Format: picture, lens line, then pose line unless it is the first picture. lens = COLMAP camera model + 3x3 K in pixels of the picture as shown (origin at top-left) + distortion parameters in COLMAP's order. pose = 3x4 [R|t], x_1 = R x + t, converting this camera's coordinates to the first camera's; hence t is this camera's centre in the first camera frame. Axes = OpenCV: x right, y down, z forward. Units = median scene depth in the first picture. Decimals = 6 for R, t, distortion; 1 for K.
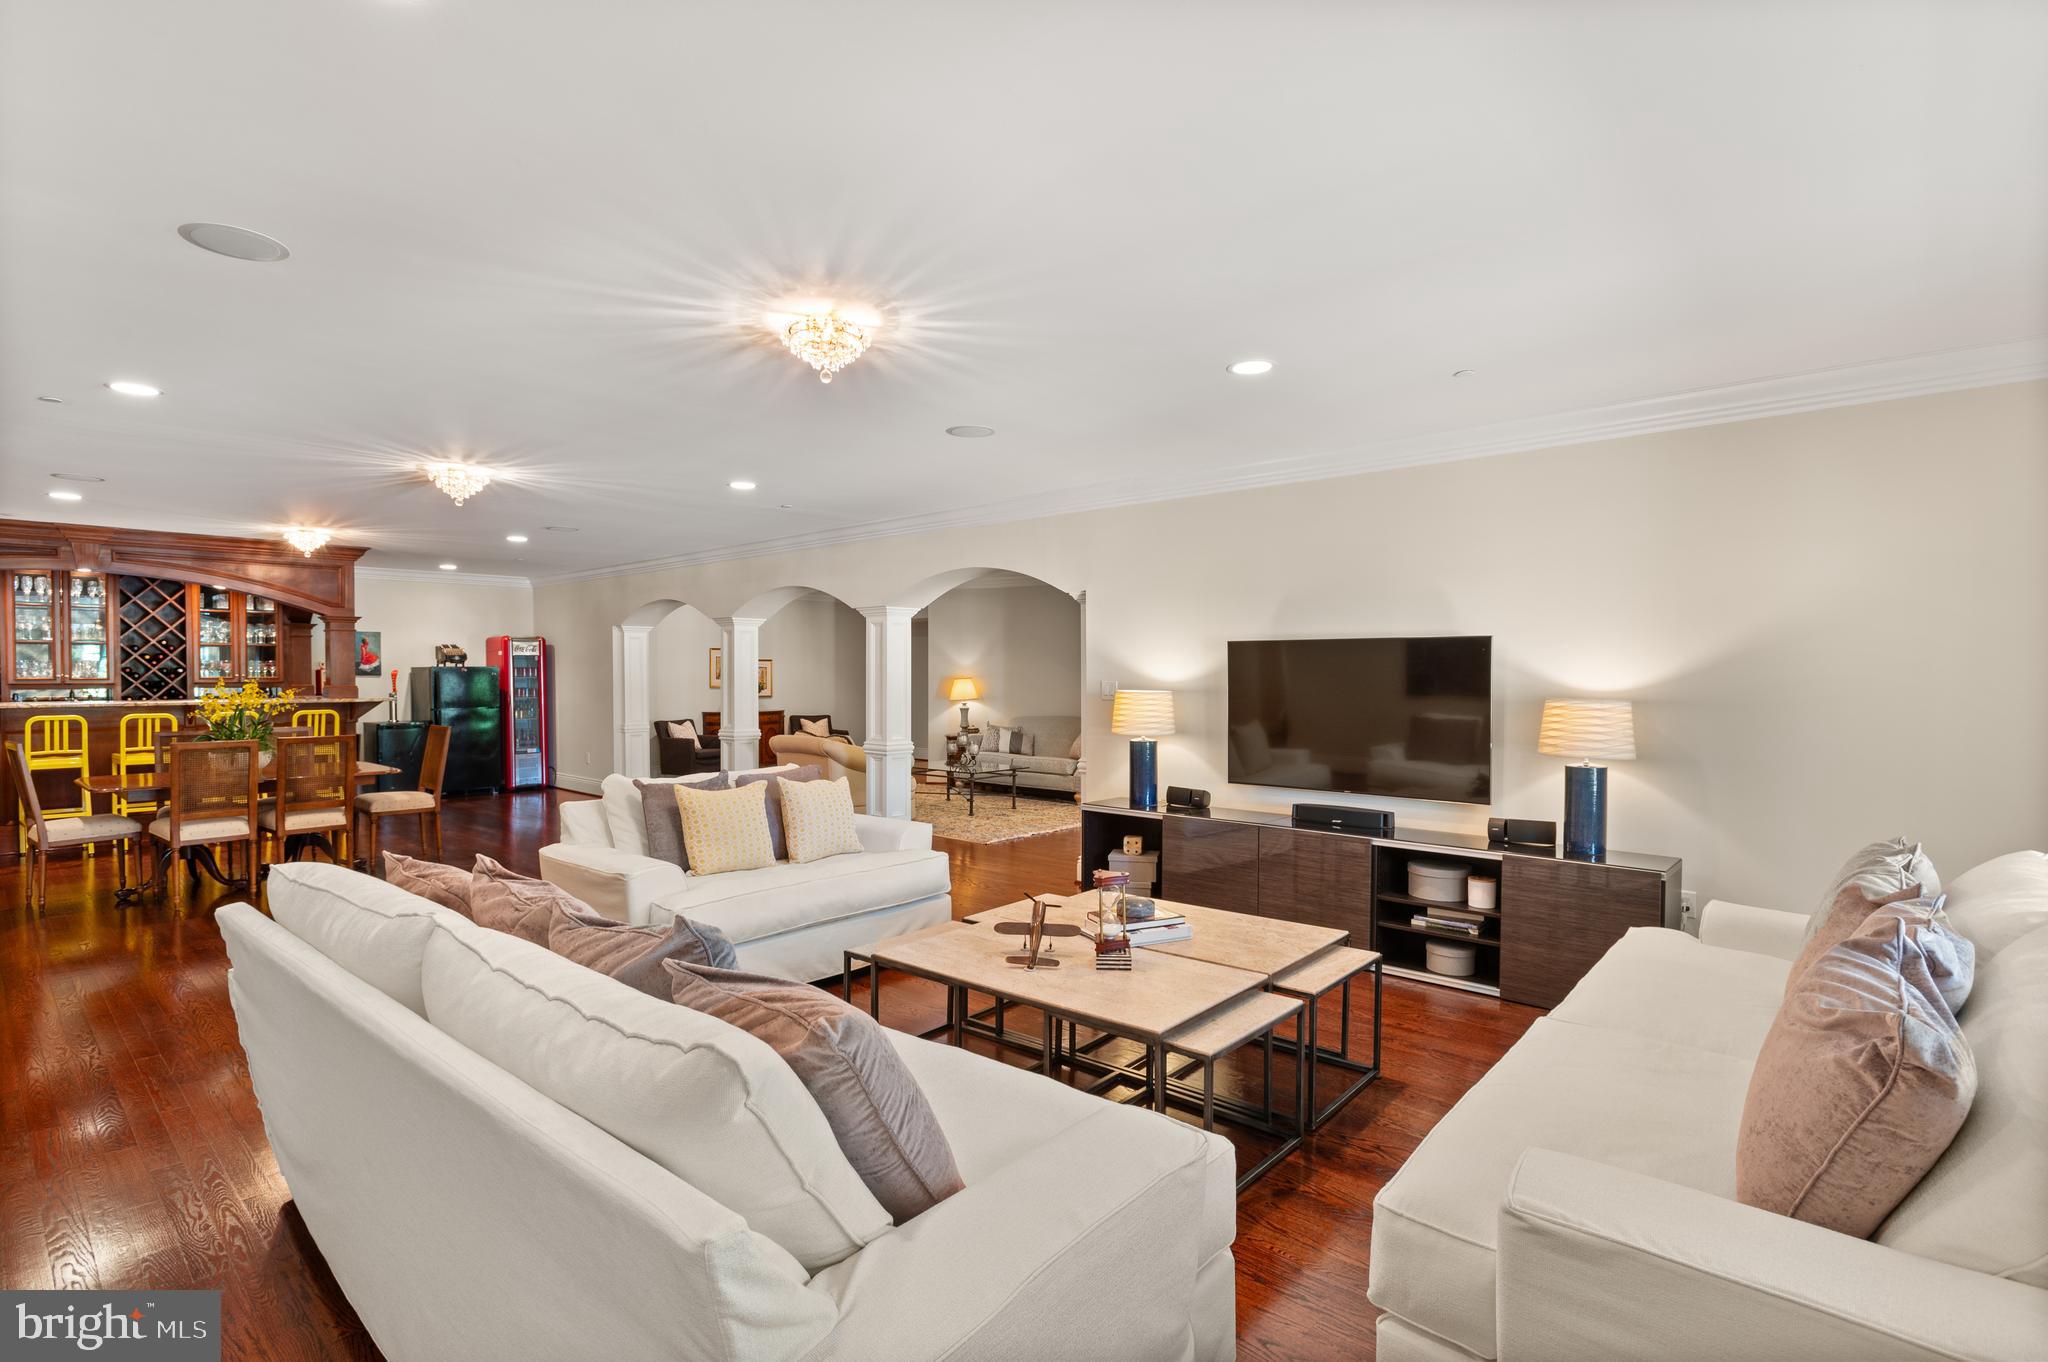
lens RADIAL K [[984.9, 0, 1024.0], [0, 984.9, 681.0], [0, 0, 1]] dist [-0.003546, -0.001039]
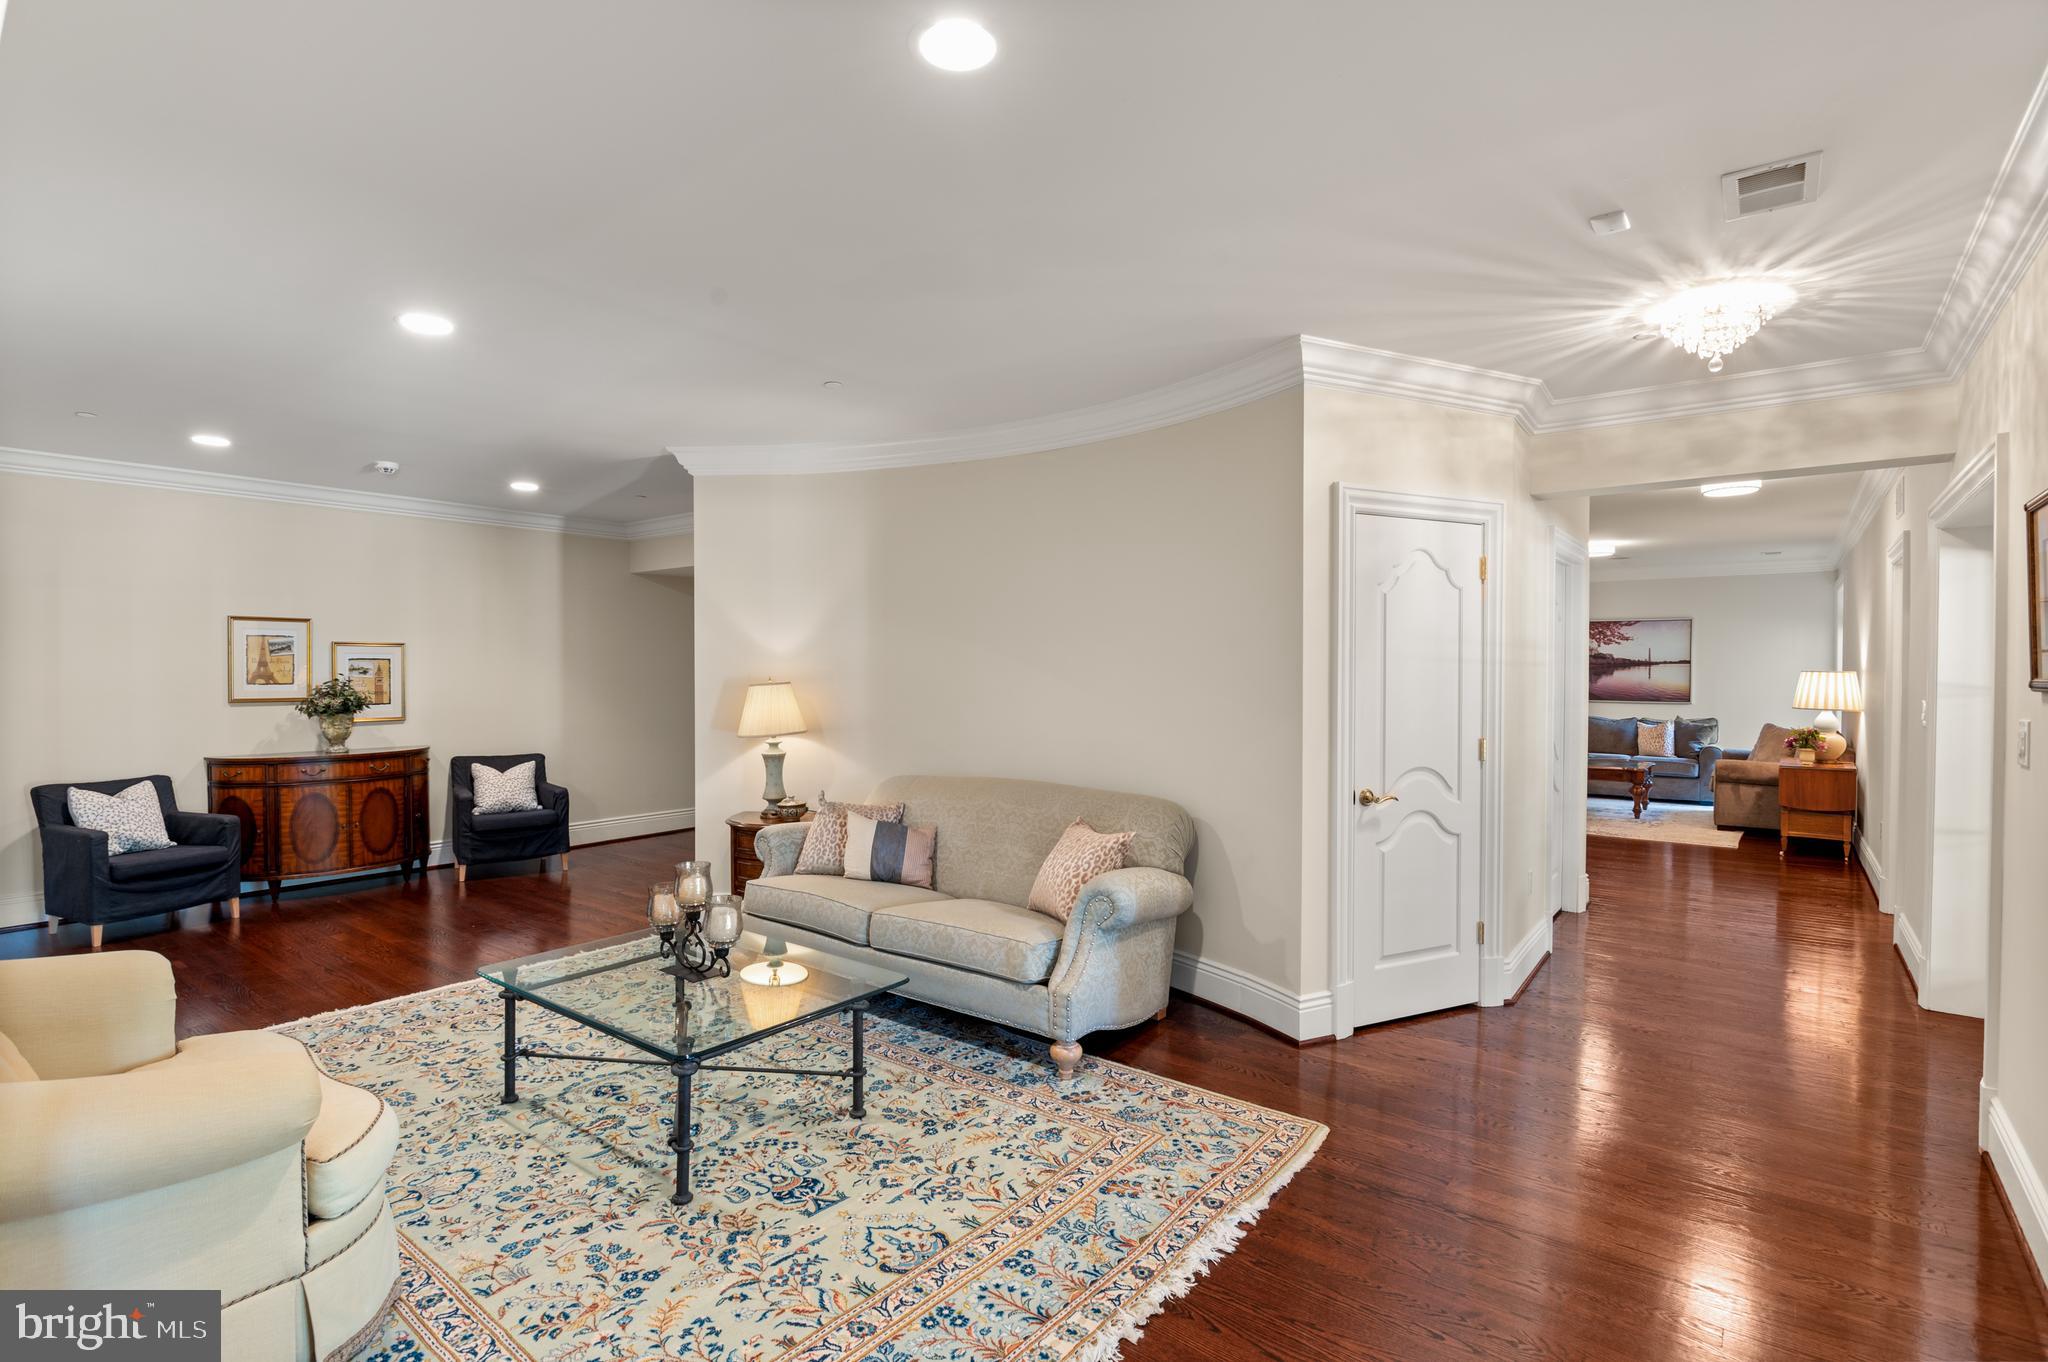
lens RADIAL K [[984.9, 0, 1024.0], [0, 984.9, 681.0], [0, 0, 1]] dist [-0.003546, -0.001039]
pose [[0.997606, -0.002549, 0.069105, 0.018977], [0.002300, 0.999991, 0.003676, -0.005731], [-0.069114, -0.003508, 0.997603, 0.631730]]
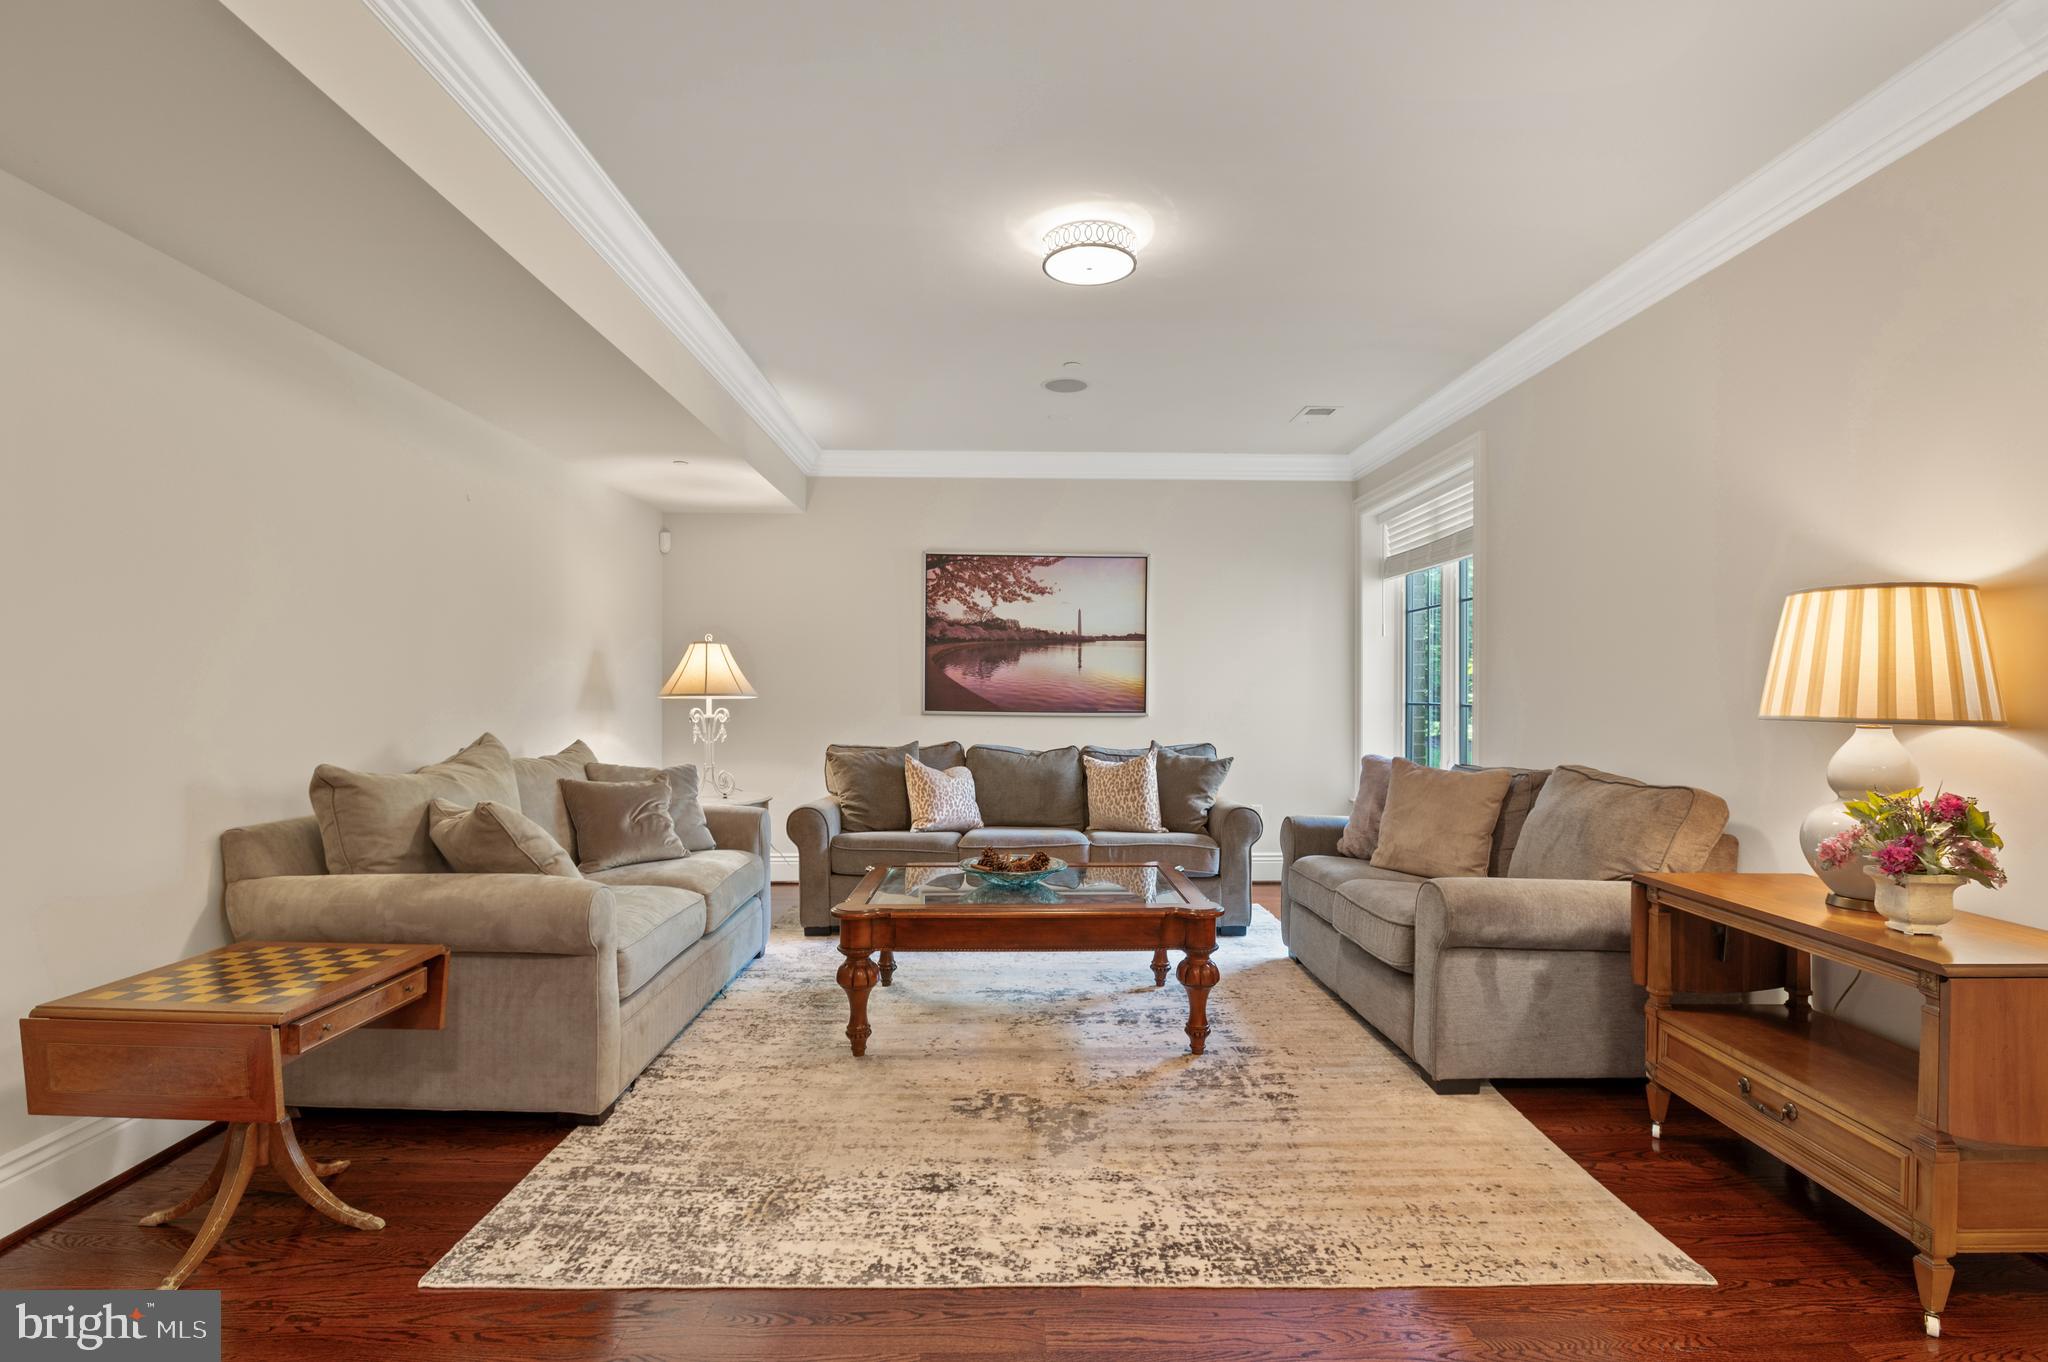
lens RADIAL K [[984.9, 0, 1024.0], [0, 984.9, 681.0], [0, 0, 1]] dist [-0.003546, -0.001039]
pose [[0.738326, 0.004546, 0.674429, 0.193177], [0.007238, 0.999866, -0.014663, 0.003049], [-0.674405, 0.015707, 0.738195, 0.941785]]
